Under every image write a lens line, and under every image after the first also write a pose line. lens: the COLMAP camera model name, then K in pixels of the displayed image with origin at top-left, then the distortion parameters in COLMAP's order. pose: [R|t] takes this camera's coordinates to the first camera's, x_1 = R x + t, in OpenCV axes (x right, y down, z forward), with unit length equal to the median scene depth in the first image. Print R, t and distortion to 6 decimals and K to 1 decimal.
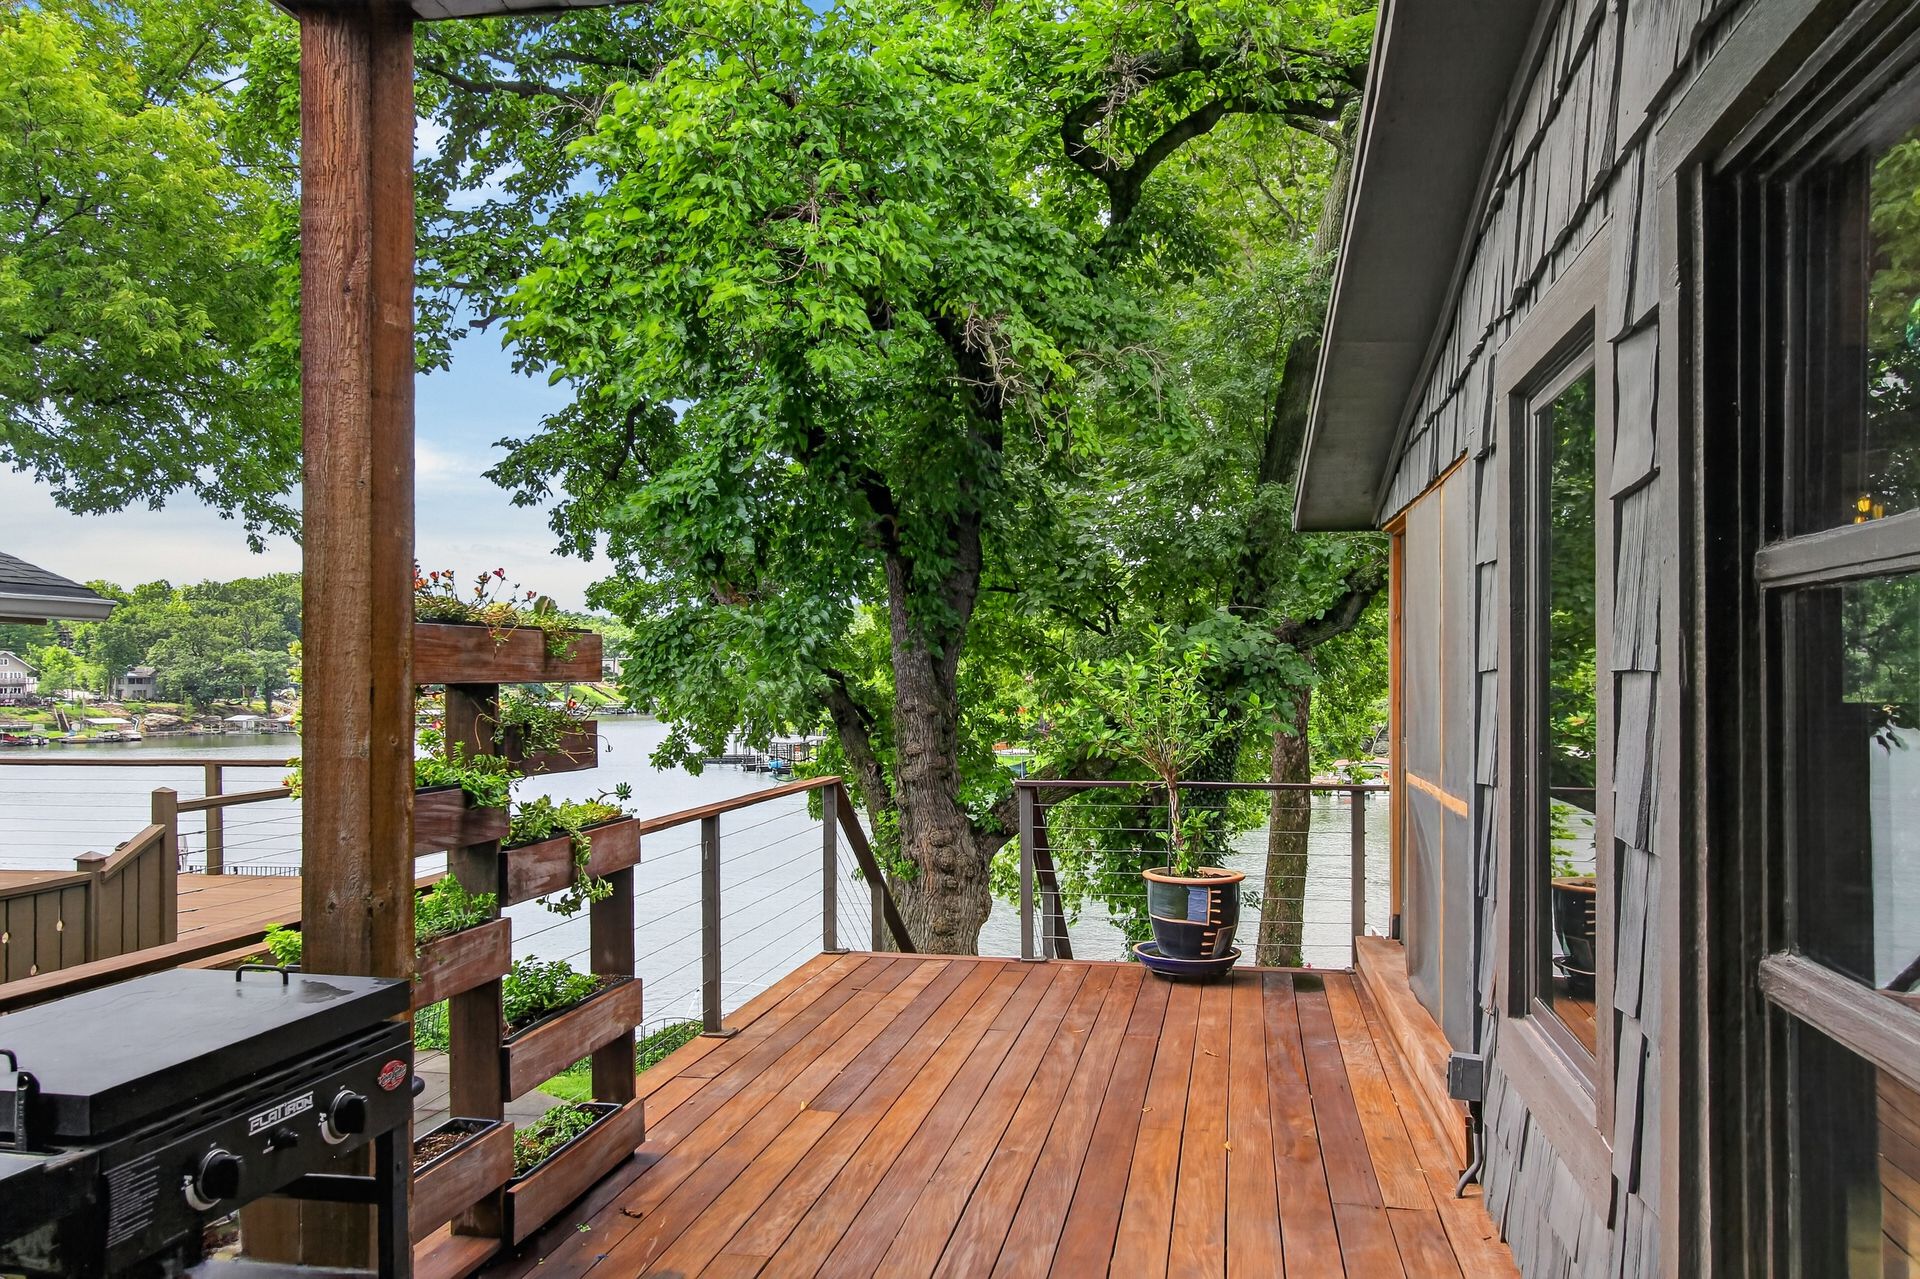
lens RADIAL K [[1467.9, 0, 960.2], [0, 1467.9, 651.0], [0, 0, 1]] dist [-0.007078, 0.019390]
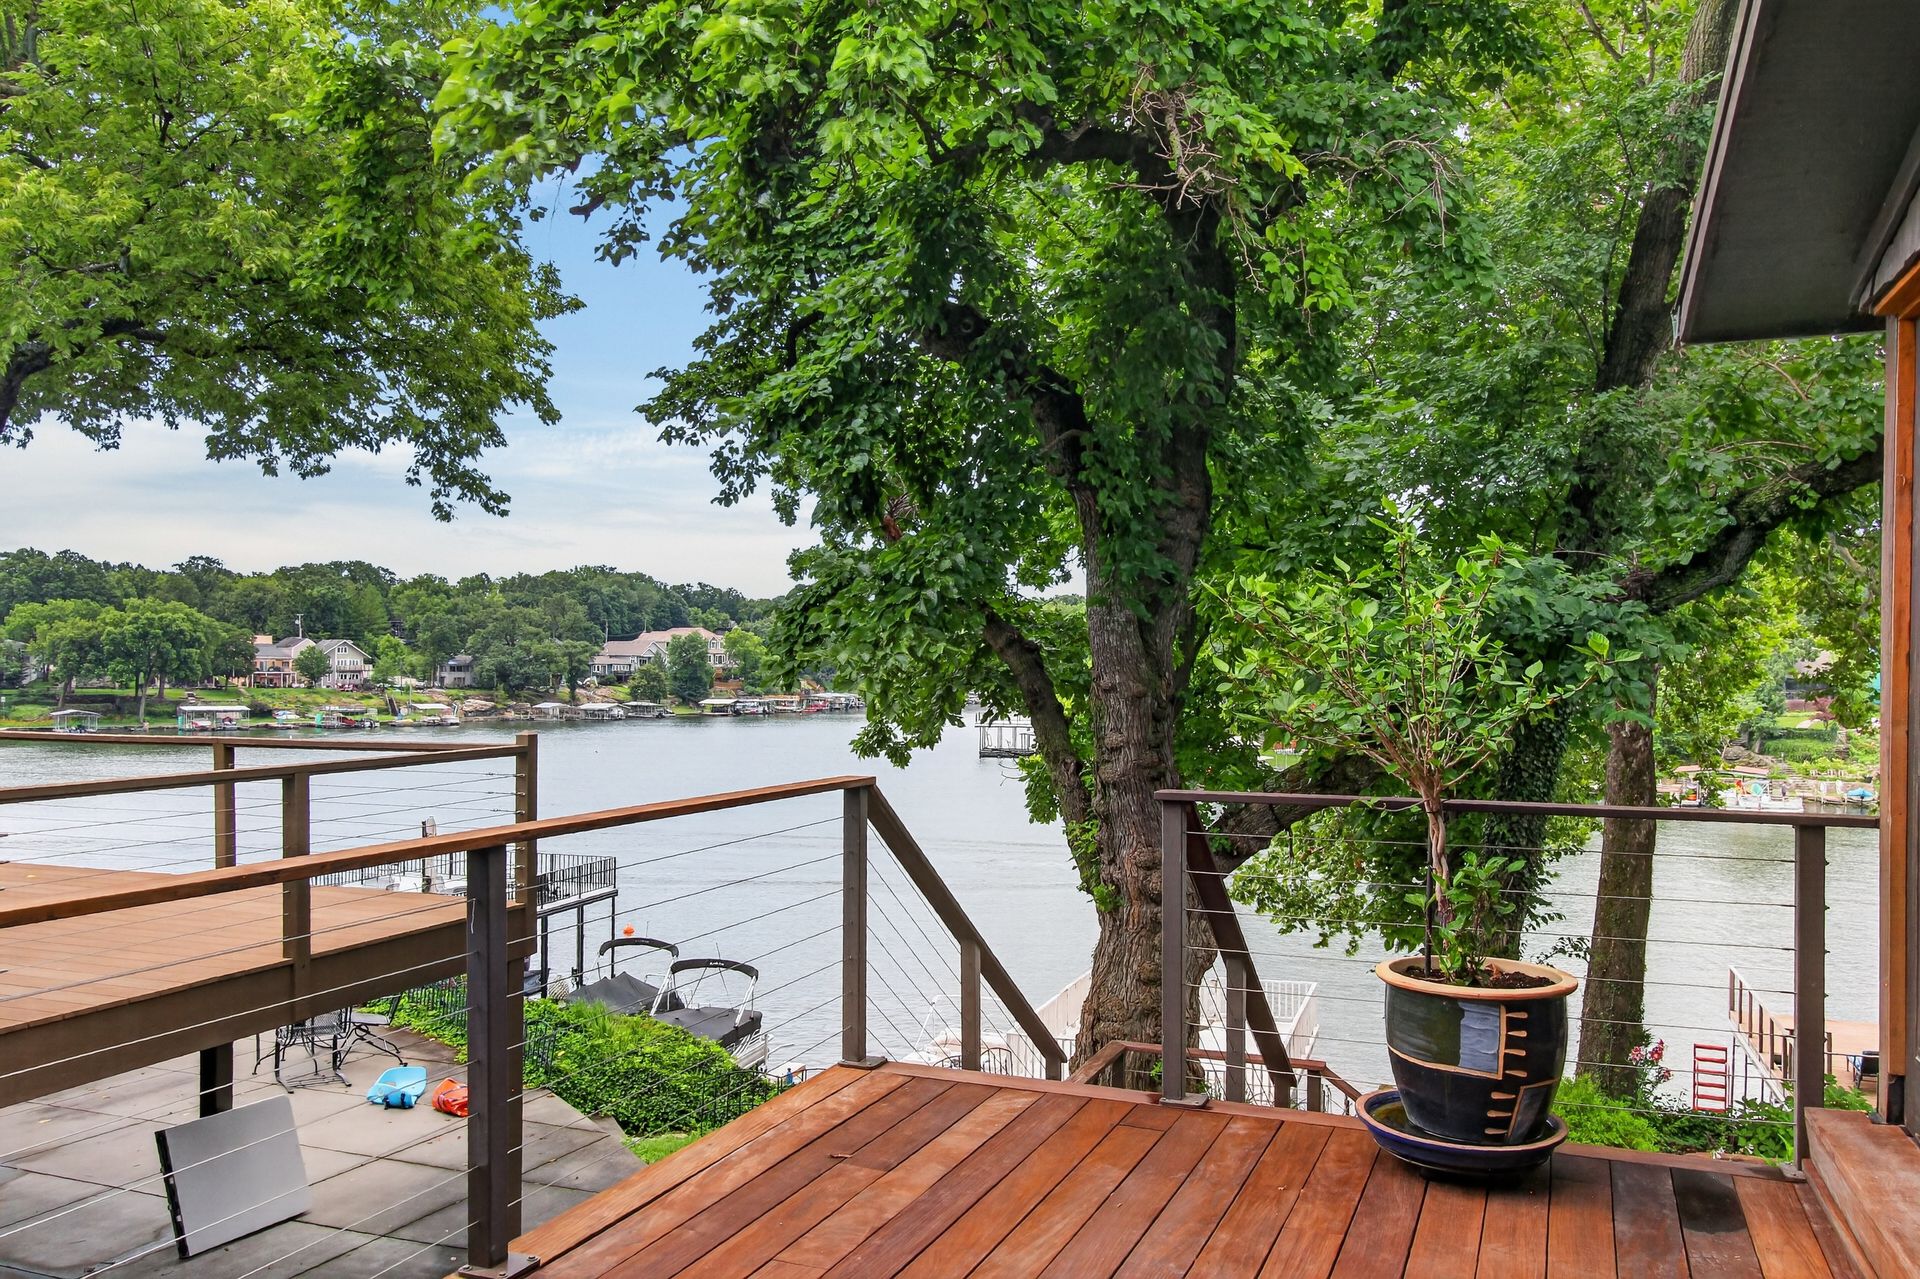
lens RADIAL K [[1467.9, 0, 970.2], [0, 1467.9, 669.3], [0, 0, 1]] dist [-0.007078, 0.019390]
pose [[0.980814, 0.006895, -0.194826, 0.042816], [-0.003895, 0.999868, 0.015779, 0.017429], [0.194909, -0.014718, 0.980711, 0.229745]]
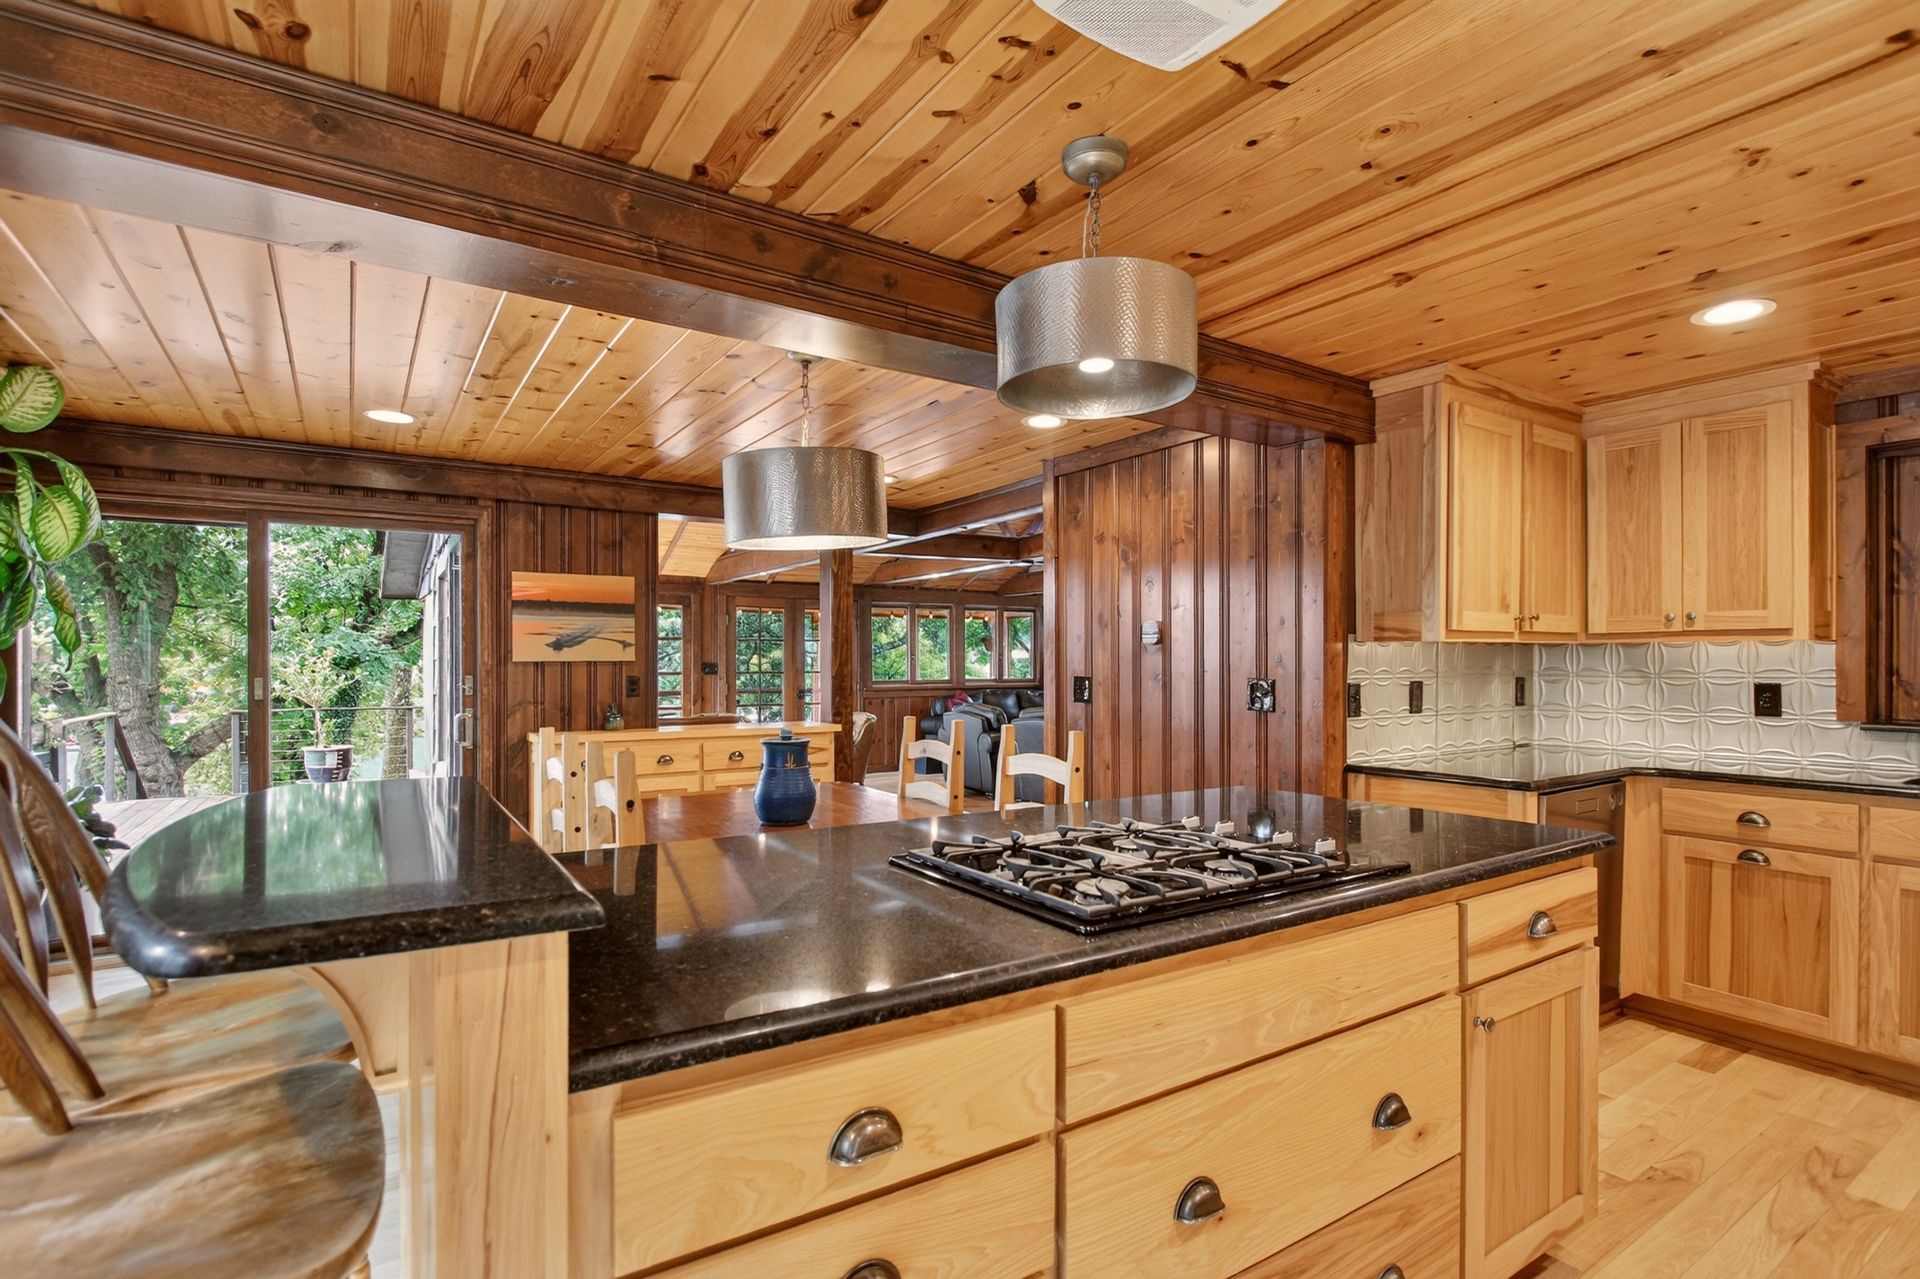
lens RADIAL K [[900.5, 0, 941.3], [0, 900.5, 659.4], [0, 0, 1]] dist [-0.009517, -0.000629]
pose [[0.727182, -0.000555, 0.686444, -0.052313], [-0.009367, 0.999899, 0.010731, -0.004537], [-0.686381, -0.014233, 0.727103, -0.333558]]
